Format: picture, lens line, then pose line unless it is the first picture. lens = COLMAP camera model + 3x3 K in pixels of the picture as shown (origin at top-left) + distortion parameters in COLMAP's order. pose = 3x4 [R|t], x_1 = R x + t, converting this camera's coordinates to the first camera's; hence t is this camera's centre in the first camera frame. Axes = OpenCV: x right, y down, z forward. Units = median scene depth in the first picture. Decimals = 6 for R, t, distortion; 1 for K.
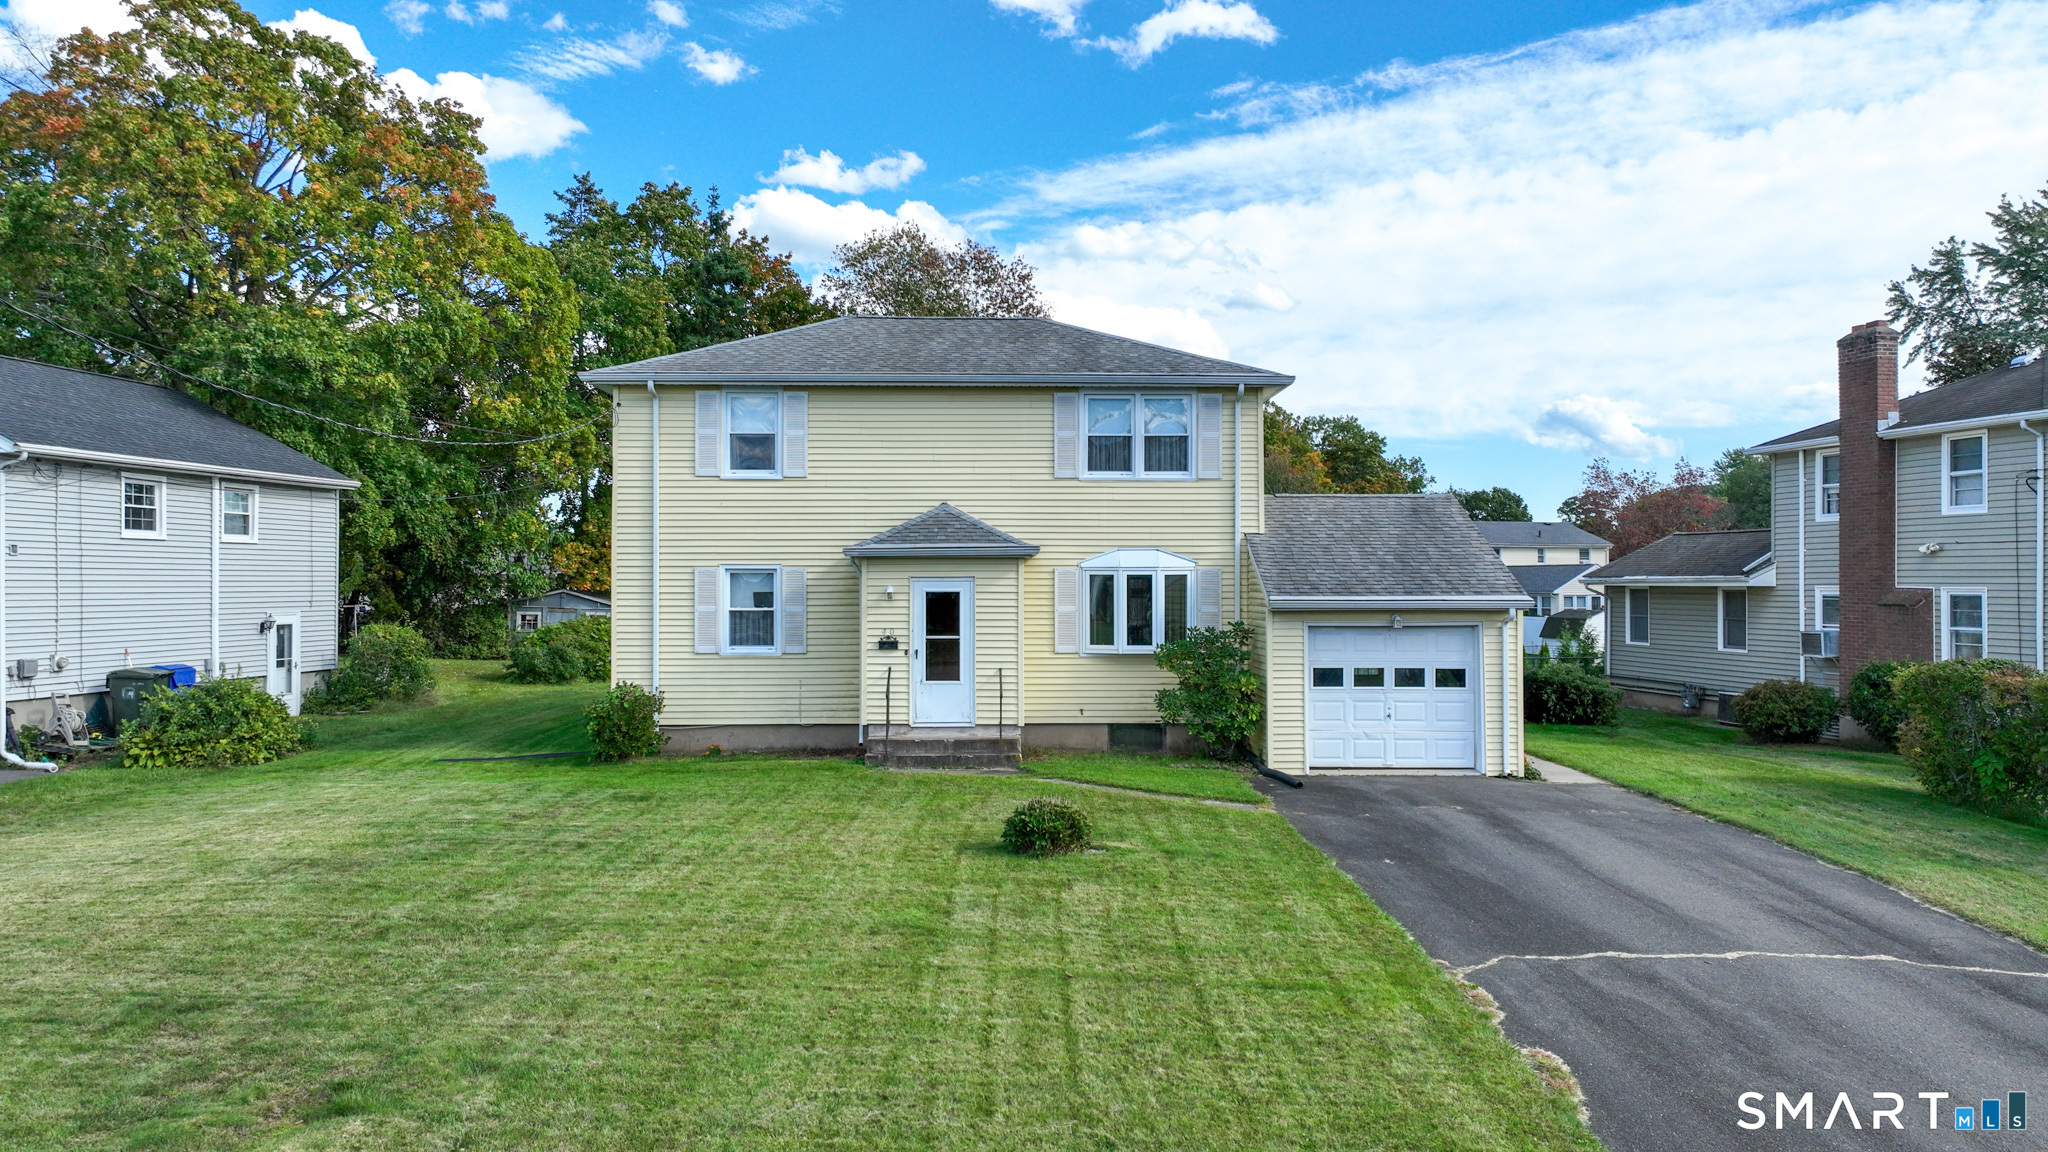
lens RADIAL K [[1454.5, 0, 1026.7], [0, 1454.5, 576.3], [0, 0, 1]] dist [0.021017, 0.003731]
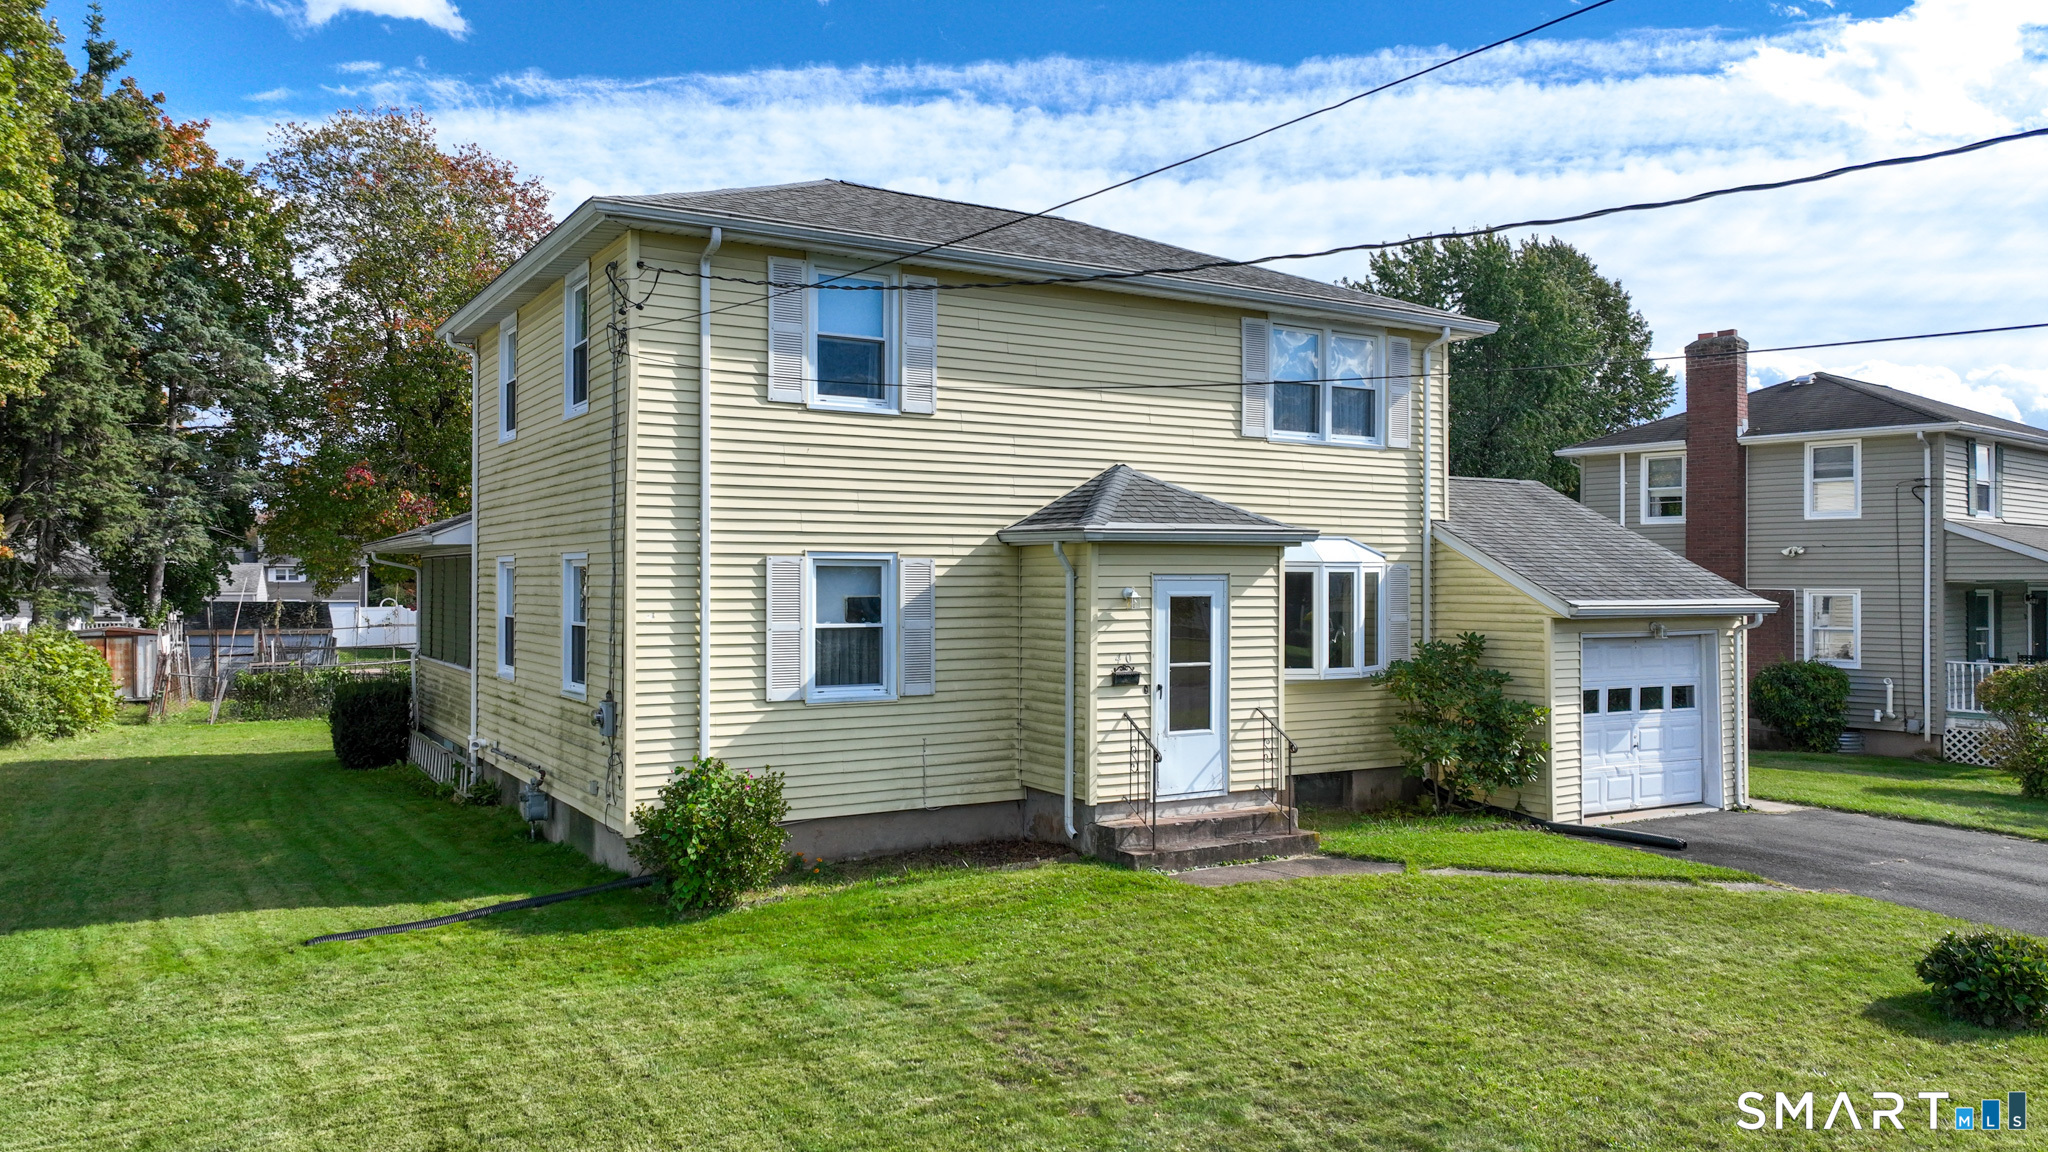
lens RADIAL K [[1454.5, 0, 1022.8], [0, 1454.5, 577.1], [0, 0, 1]] dist [0.021017, 0.003731]
pose [[0.863022, 0.003588, 0.505154, -0.435673], [-0.001982, 0.999991, -0.003718, 0.004177], [-0.505163, 0.002207, 0.863021, 0.439683]]
